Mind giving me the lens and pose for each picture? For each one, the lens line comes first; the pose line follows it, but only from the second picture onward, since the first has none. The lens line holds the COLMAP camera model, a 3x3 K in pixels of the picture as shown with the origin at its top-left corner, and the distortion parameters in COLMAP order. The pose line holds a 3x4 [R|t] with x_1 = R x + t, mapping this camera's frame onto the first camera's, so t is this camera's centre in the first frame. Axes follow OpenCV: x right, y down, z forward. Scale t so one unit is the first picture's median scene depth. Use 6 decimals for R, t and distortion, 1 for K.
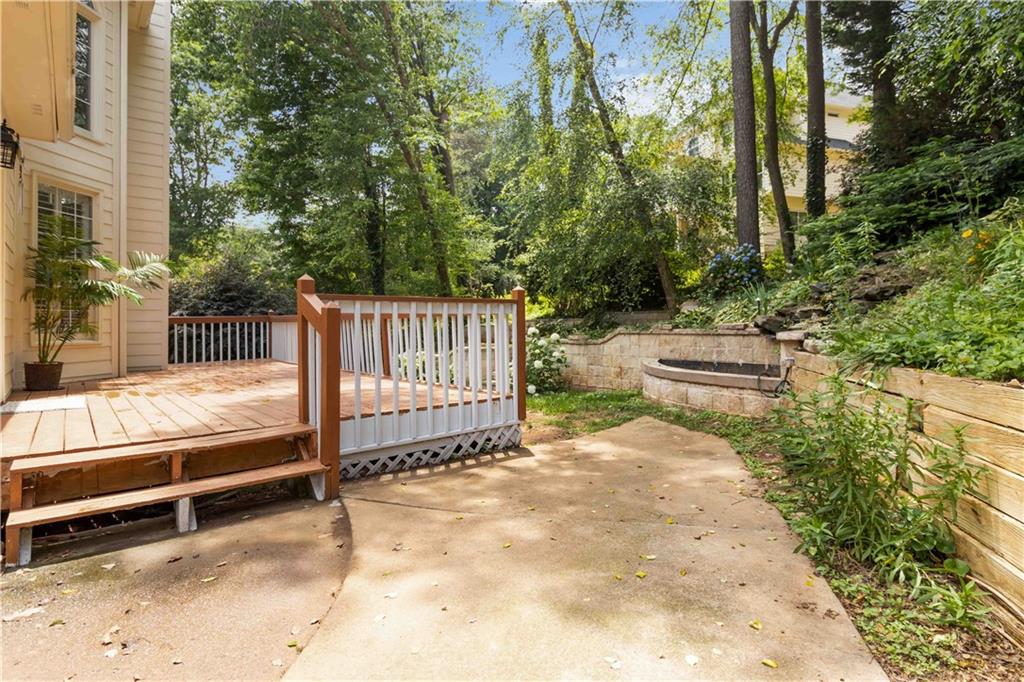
lens RADIAL K [[511.3, 0, 513.4], [0, 511.3, 324.1], [0, 0, 1]] dist [-0.044044, 0.000690]
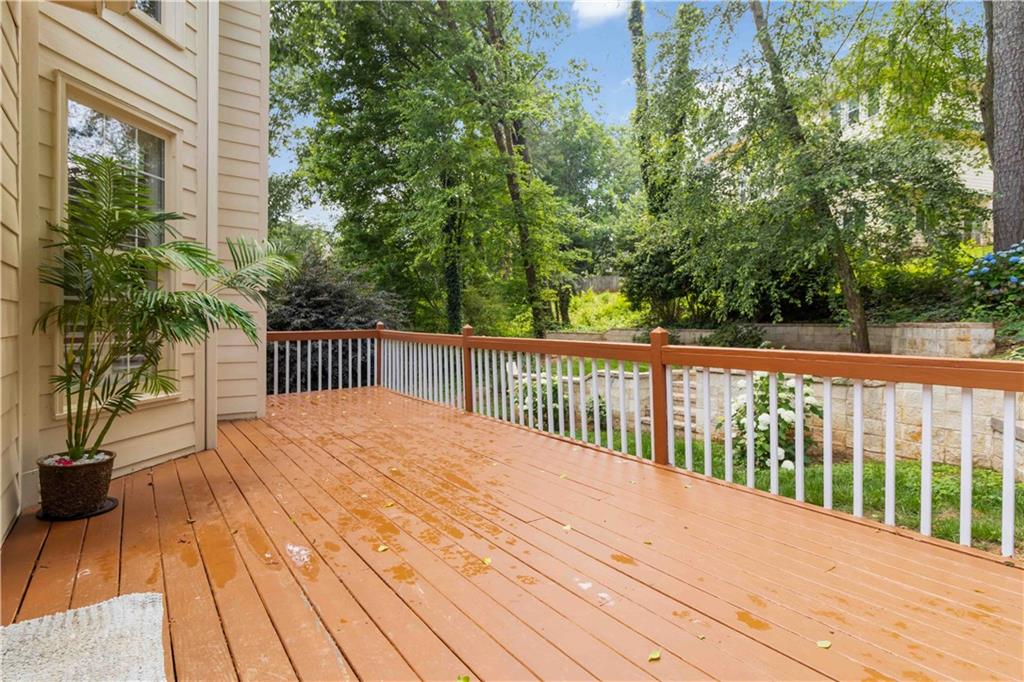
lens RADIAL K [[527.7, 0, 512.0], [0, 527.7, 341.0], [0, 0, 1]] dist [-0.049378, -0.000620]
pose [[0.995486, 0.022227, -0.092268, -0.245683], [-0.019358, 0.999305, 0.031868, -0.033271], [0.092912, -0.029938, 0.995224, 0.275878]]
